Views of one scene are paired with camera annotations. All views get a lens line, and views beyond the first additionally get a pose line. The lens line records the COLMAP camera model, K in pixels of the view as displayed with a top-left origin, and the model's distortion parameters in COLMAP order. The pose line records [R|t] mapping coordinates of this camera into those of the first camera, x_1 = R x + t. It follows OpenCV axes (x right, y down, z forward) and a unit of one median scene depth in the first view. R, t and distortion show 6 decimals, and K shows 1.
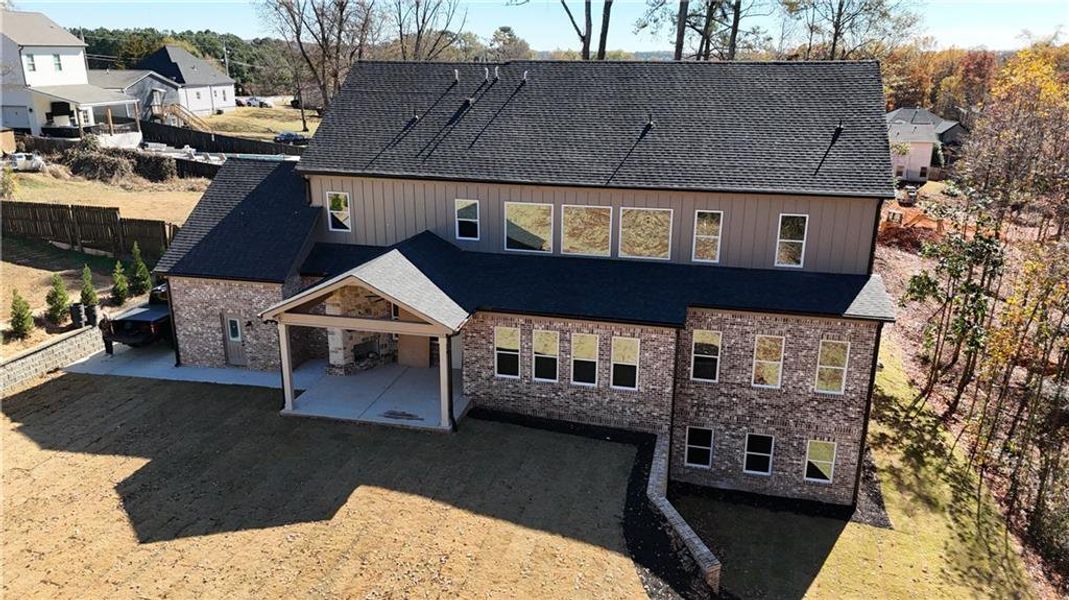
lens RADIAL K [[796.0, 0, 532.2], [0, 796.0, 303.1], [0, 0, 1]] dist [0.064523, -0.008310]
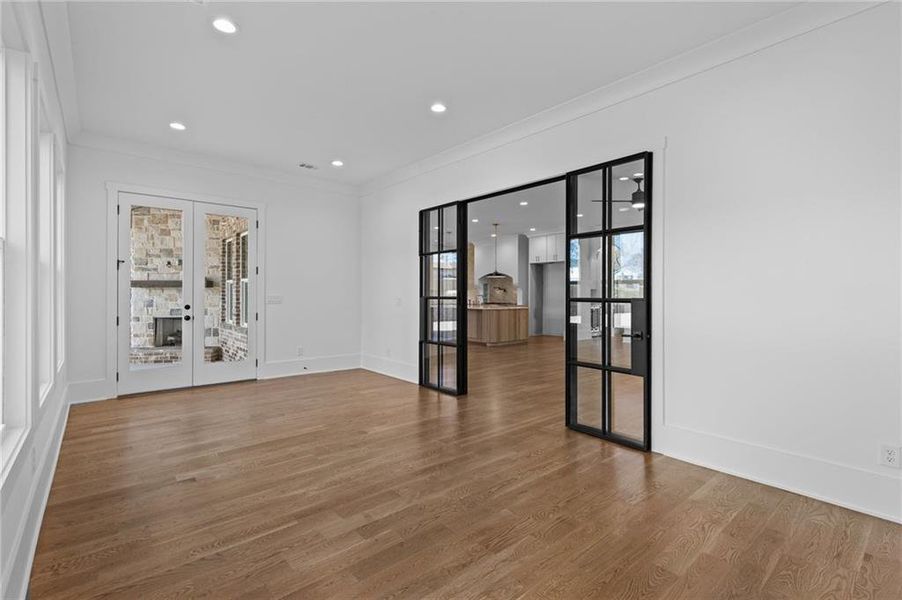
lens RADIAL K [[407.7, 0, 446.6], [0, 407.7, 295.0], [0, 0, 1]] dist [0.010947, -0.001370]
pose [[0.801824, -0.014469, -0.597386, 0.148541], [-0.172108, 0.951753, -0.254058, 0.084646], [0.572239, 0.306525, 0.760648, 0.974156]]
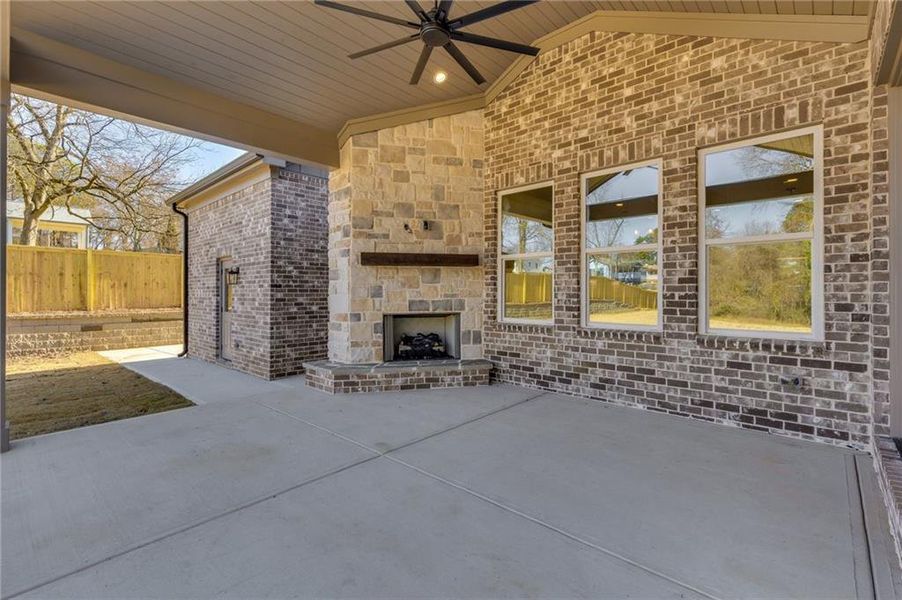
lens RADIAL K [[407.7, 0, 452.4], [0, 407.7, 289.5], [0, 0, 1]] dist [0.010947, -0.001370]
pose [[0.868997, -0.009143, -0.494734, -0.113095], [-0.143796, 0.952014, -0.270169, 0.096793], [0.473464, 0.305917, 0.825983, 0.940857]]
